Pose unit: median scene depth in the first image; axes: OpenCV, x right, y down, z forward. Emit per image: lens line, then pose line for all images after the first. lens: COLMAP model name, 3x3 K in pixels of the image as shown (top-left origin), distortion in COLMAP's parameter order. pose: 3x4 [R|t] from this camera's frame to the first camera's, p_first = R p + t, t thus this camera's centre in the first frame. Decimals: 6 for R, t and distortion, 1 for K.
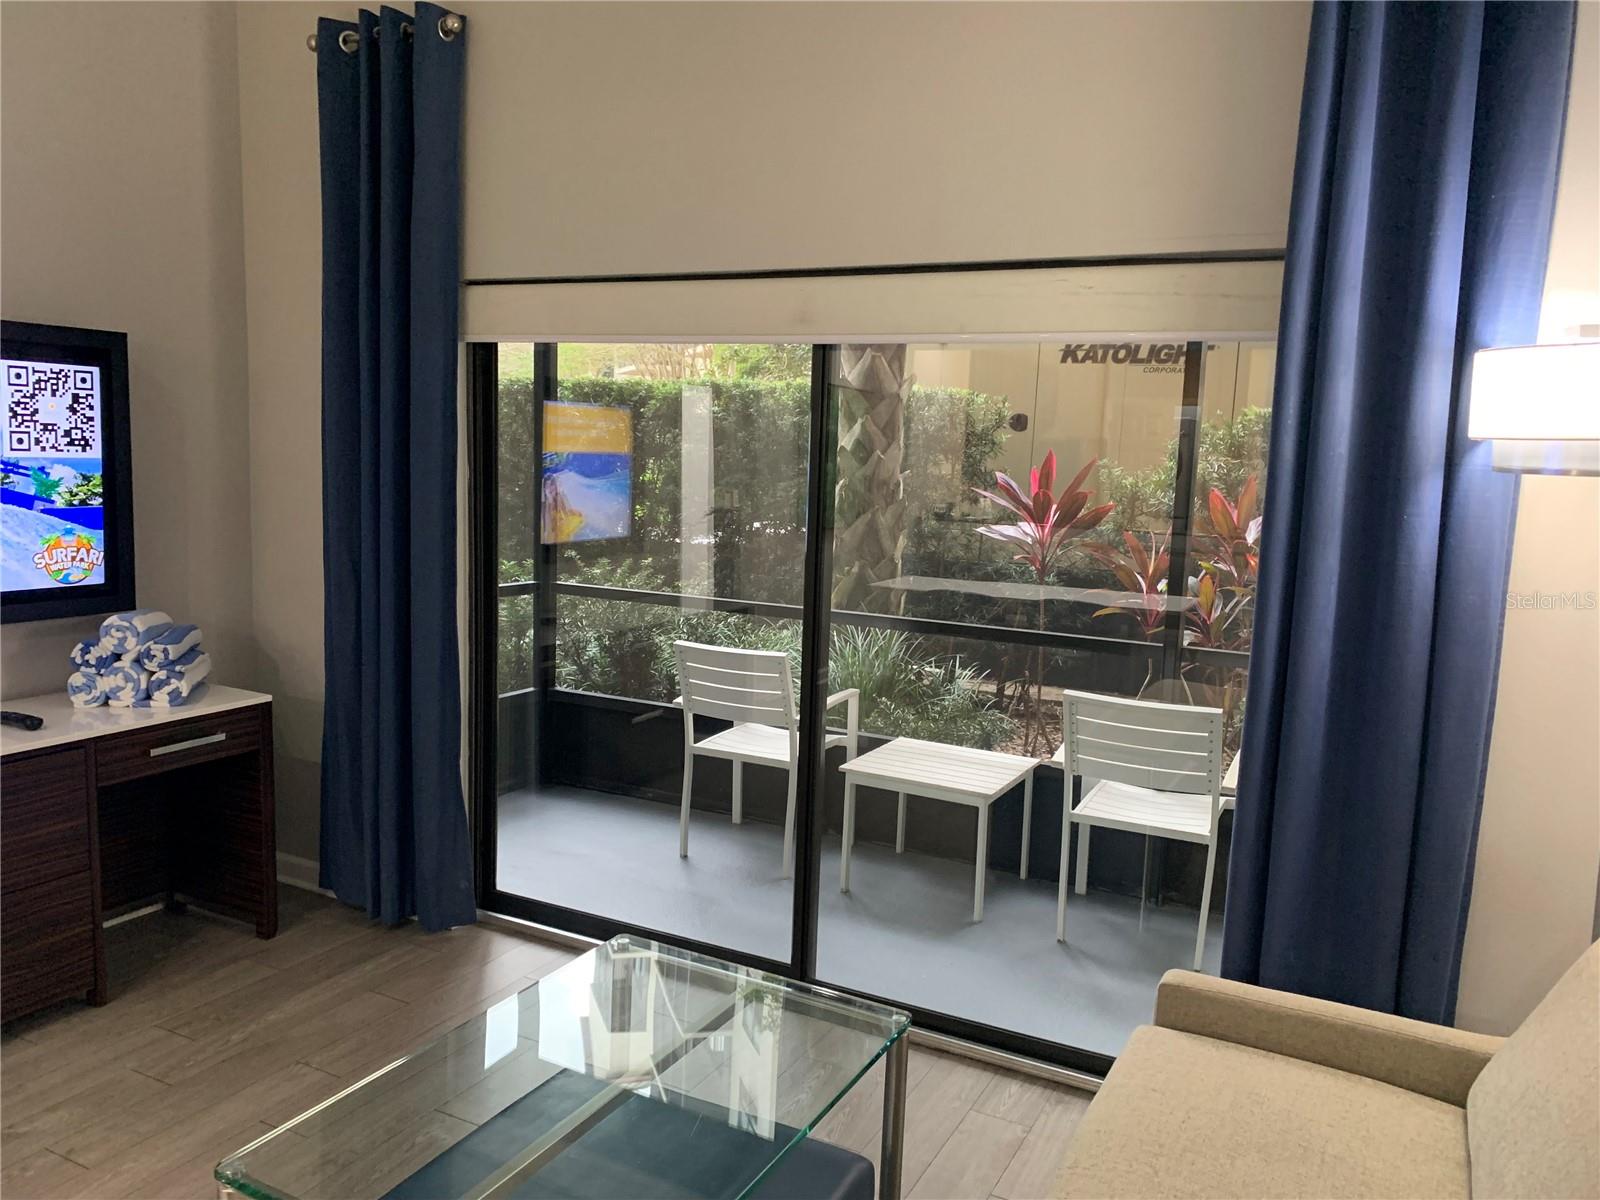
lens RADIAL K [[1197.3, 0, 800.0], [0, 1197.3, 600.0], [0, 0, 1]] dist [0.006353, 0.000834]
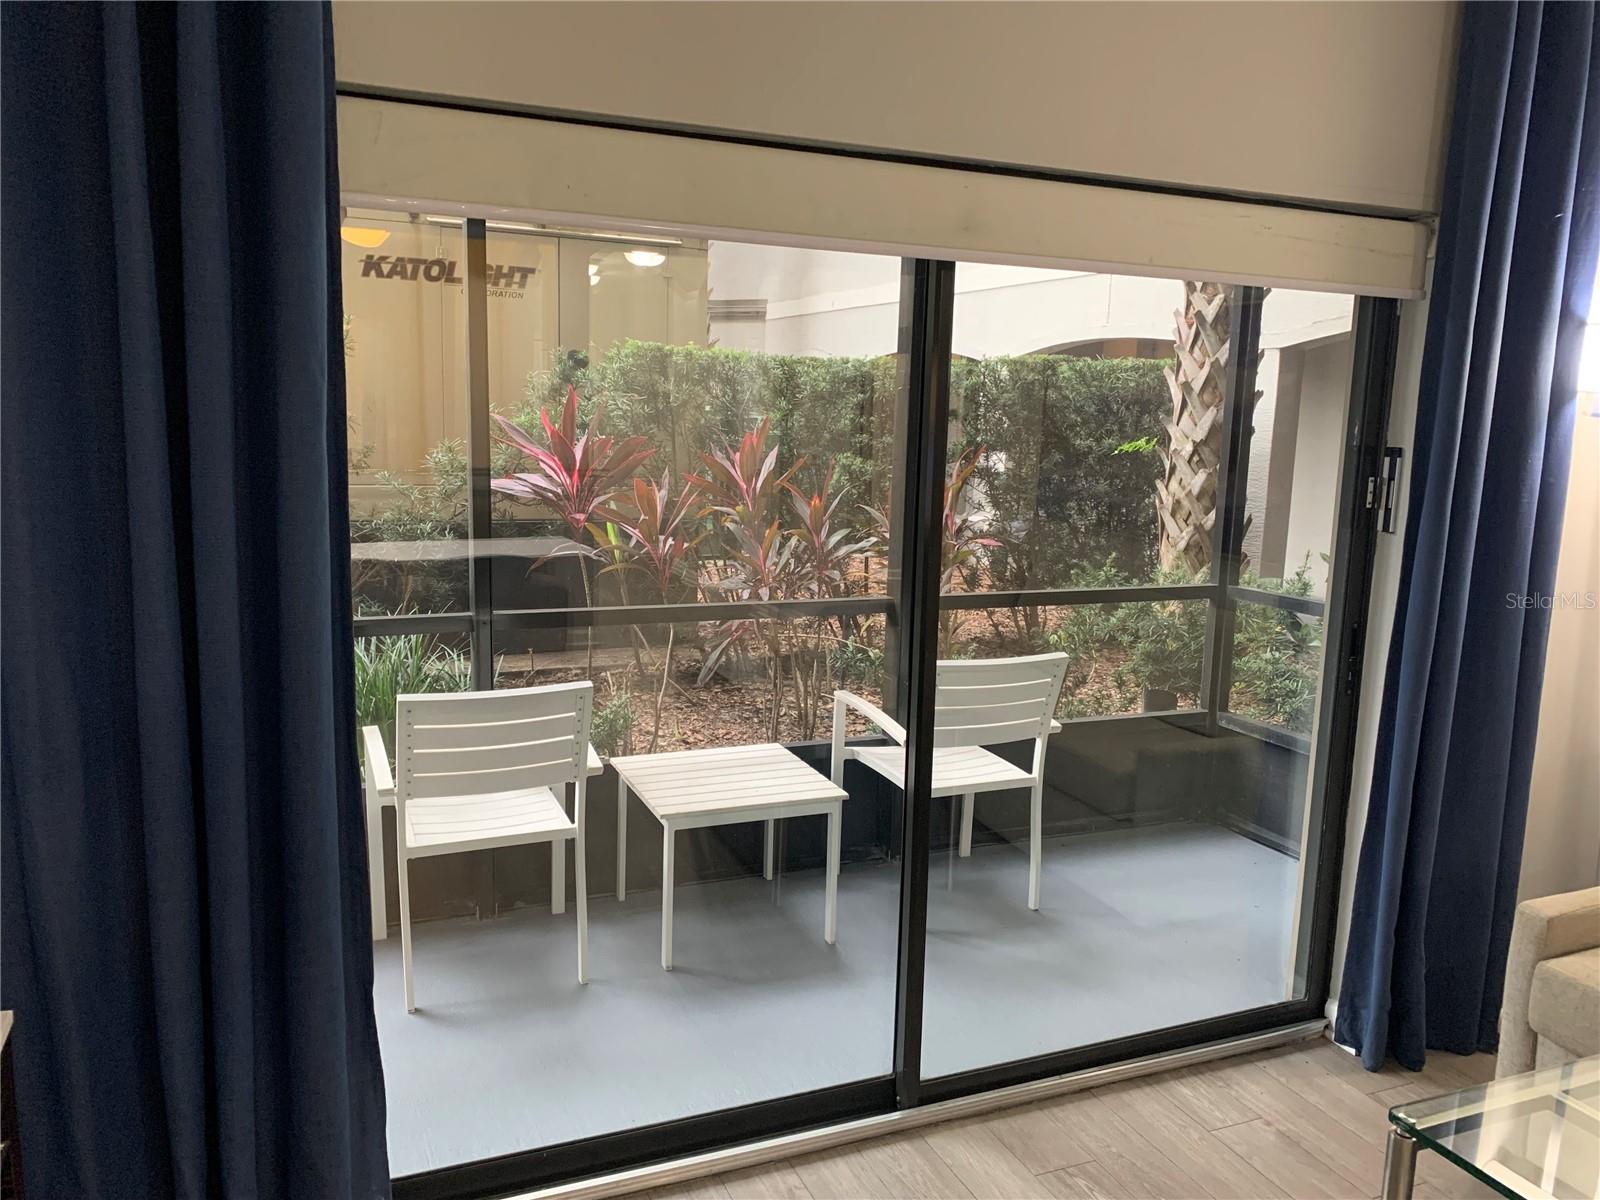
lens RADIAL K [[1222.9, 0, 800.0], [0, 1222.9, 600.0], [0, 0, 1]] dist [0.005937, 0.001236]
pose [[0.640419, -0.141752, 0.754831, -0.262244], [0.095774, 0.989888, 0.104637, -0.037509], [-0.762031, 0.005282, 0.647519, 0.228903]]
